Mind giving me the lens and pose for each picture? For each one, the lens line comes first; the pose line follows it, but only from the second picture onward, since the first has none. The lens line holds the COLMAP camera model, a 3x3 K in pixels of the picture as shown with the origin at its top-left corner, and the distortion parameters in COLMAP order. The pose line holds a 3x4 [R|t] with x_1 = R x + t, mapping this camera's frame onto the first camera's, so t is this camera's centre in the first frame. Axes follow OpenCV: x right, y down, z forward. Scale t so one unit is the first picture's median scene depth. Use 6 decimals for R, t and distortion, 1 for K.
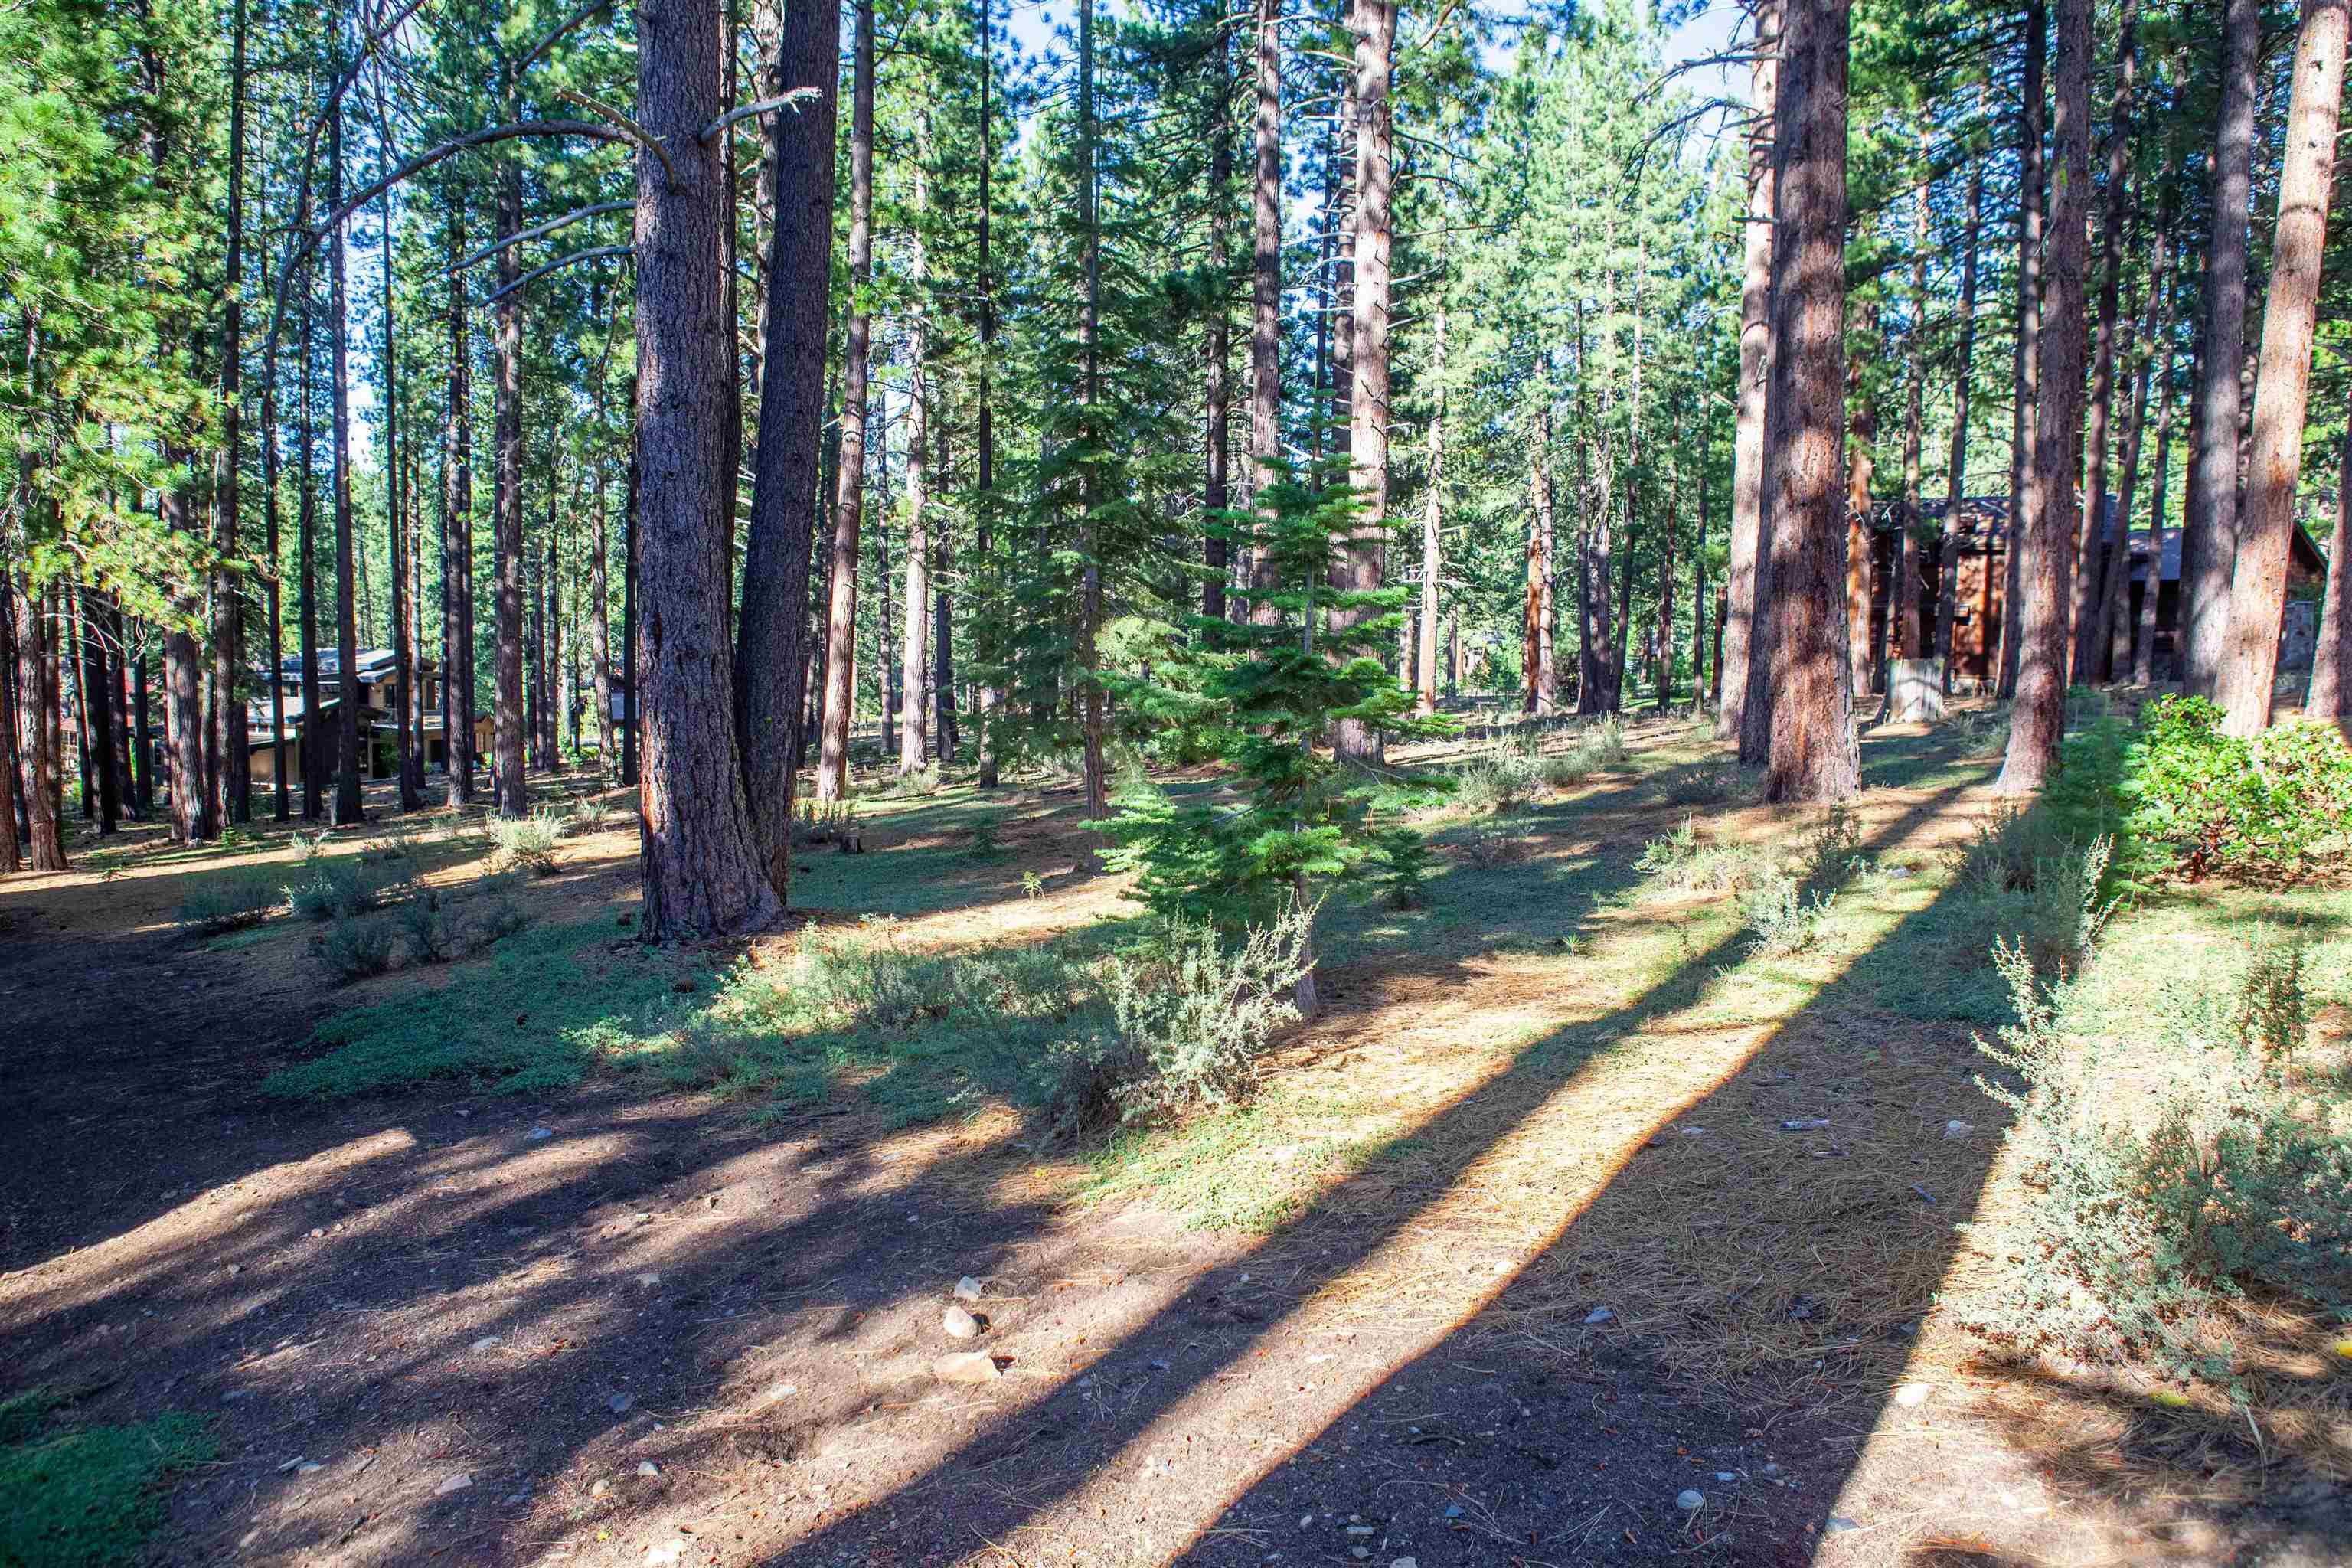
lens RADIAL K [[1609.1, 0, 1139.4], [0, 1609.1, 791.0], [0, 0, 1]] dist [-0.103131, 0.071680]
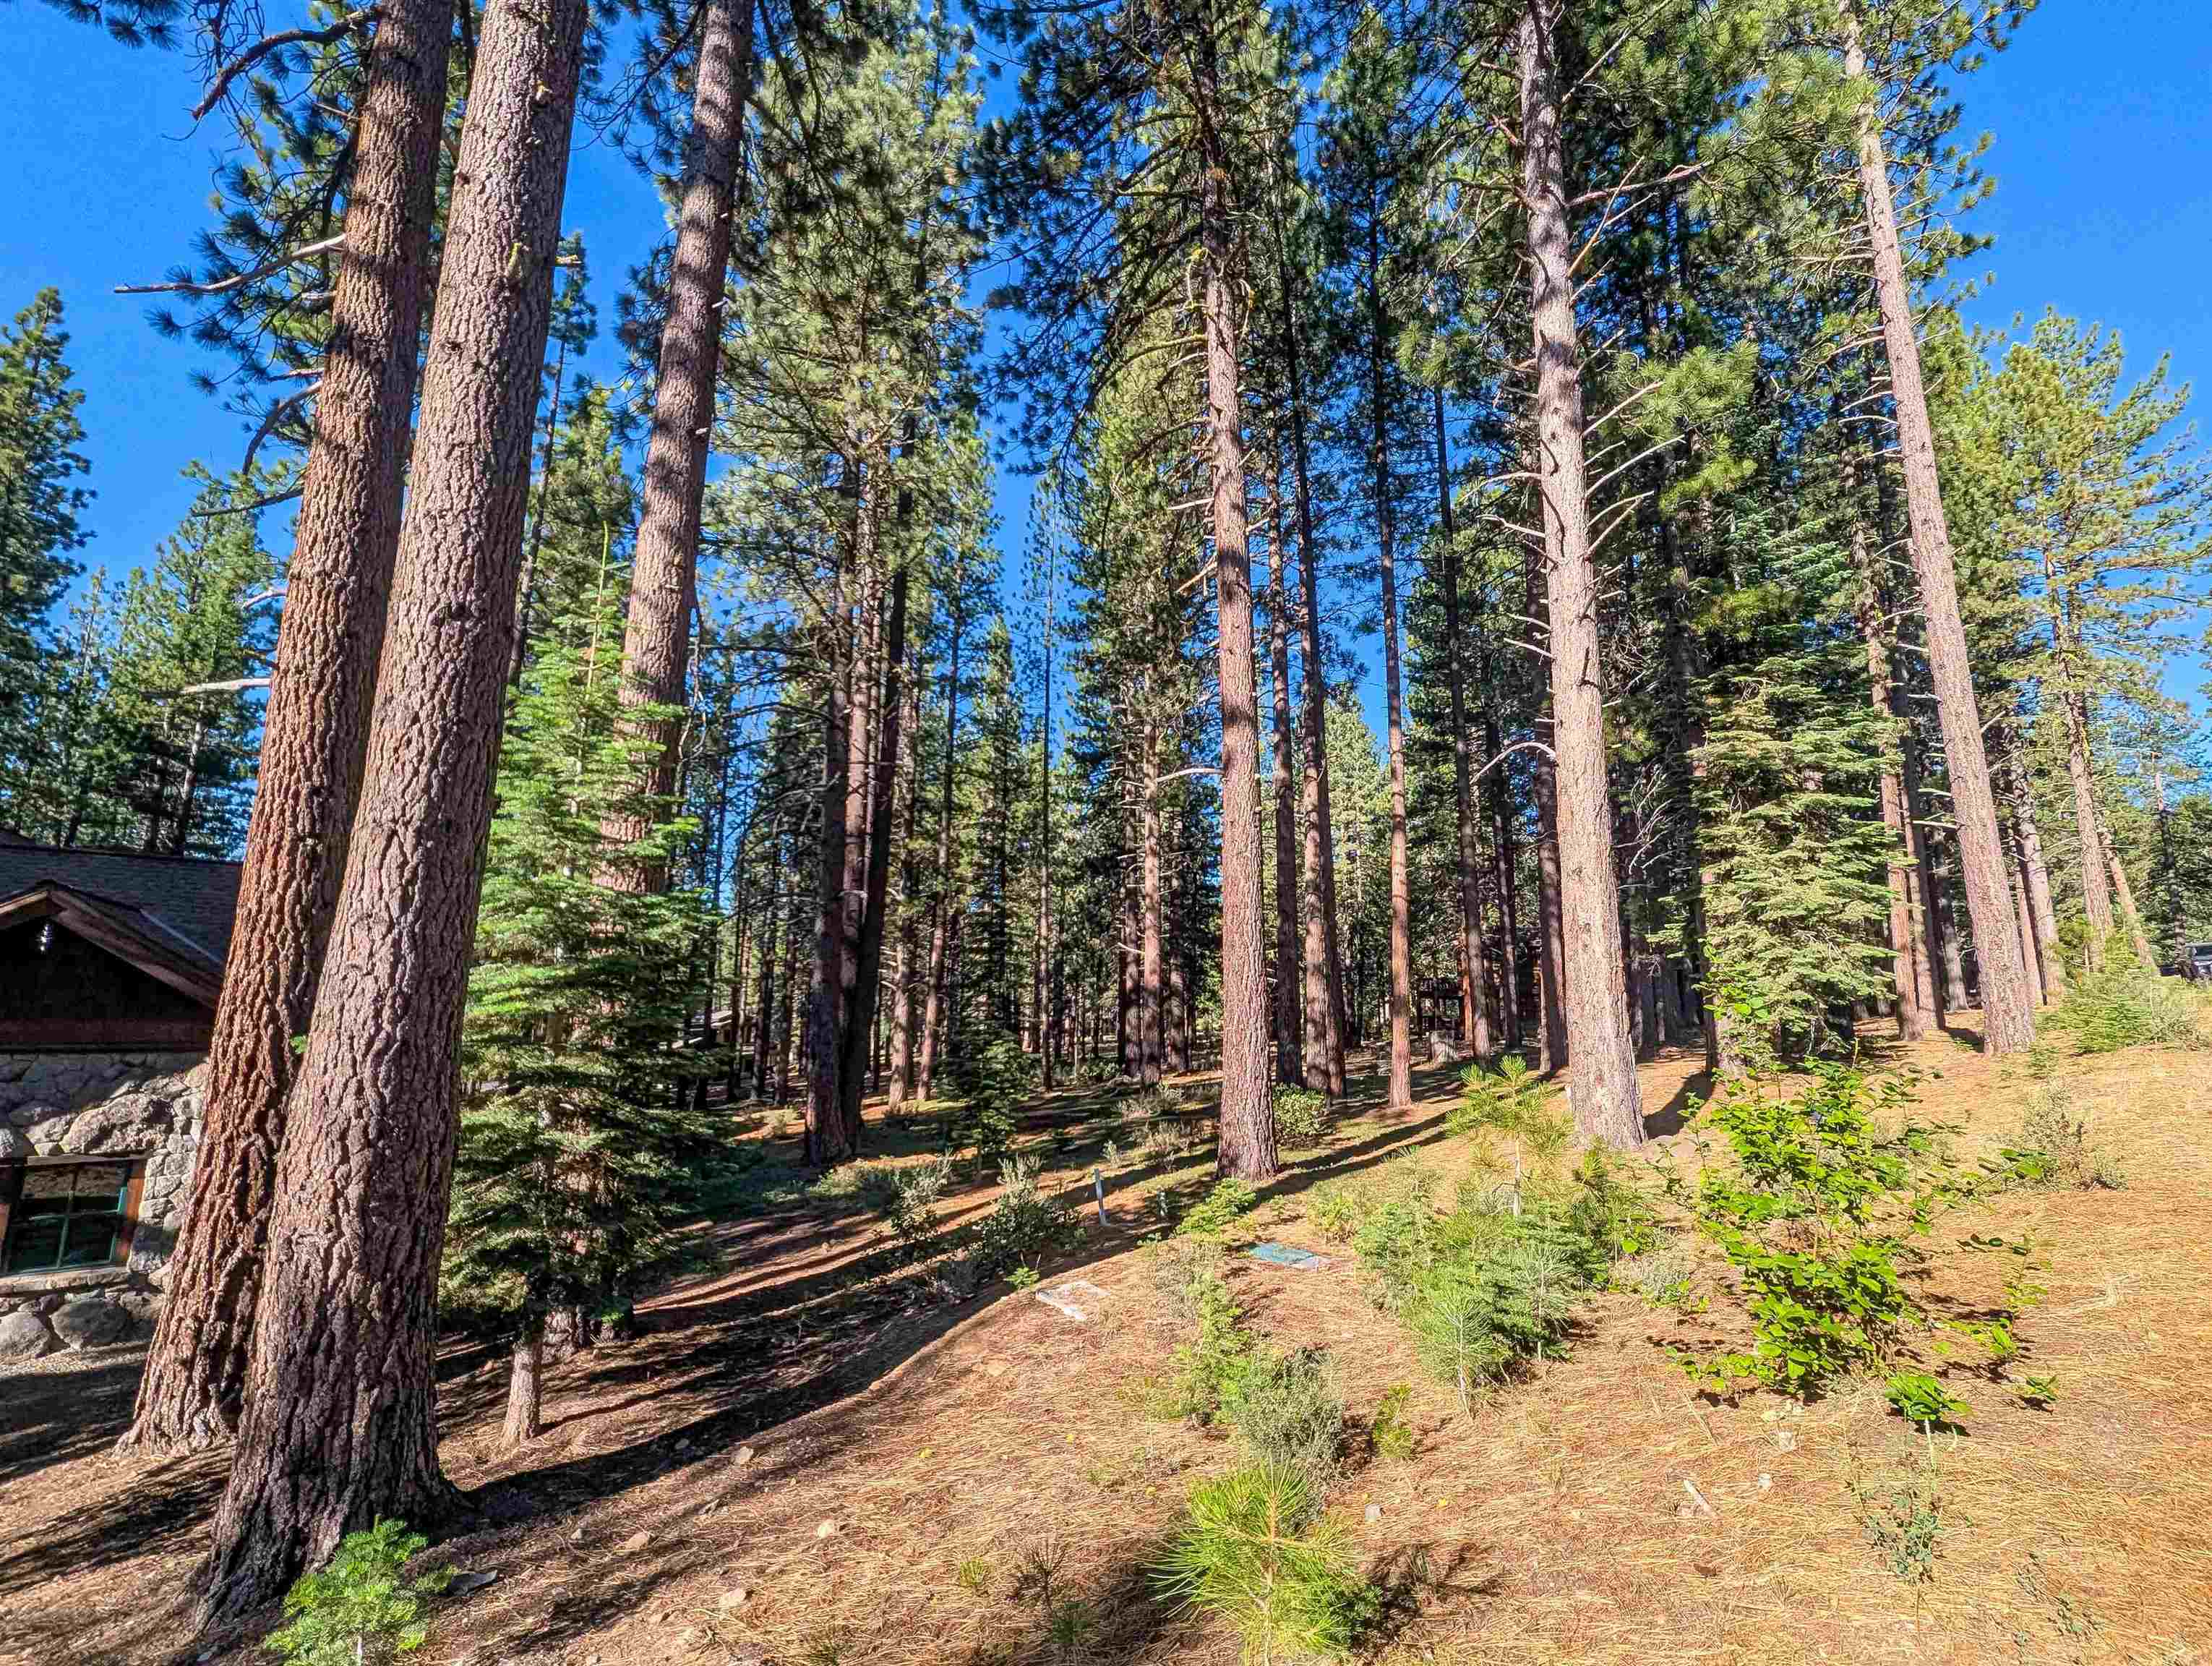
lens RADIAL K [[916.4, 0, 1110.4], [0, 916.4, 850.7], [0, 0, 1]] dist [0.004262, -0.001033]
pose [[0.998488, -0.012739, -0.053476, 0.158537], [-0.000648, 0.969984, -0.243170, -0.025705], [0.054968, 0.242837, 0.968509, -0.330633]]
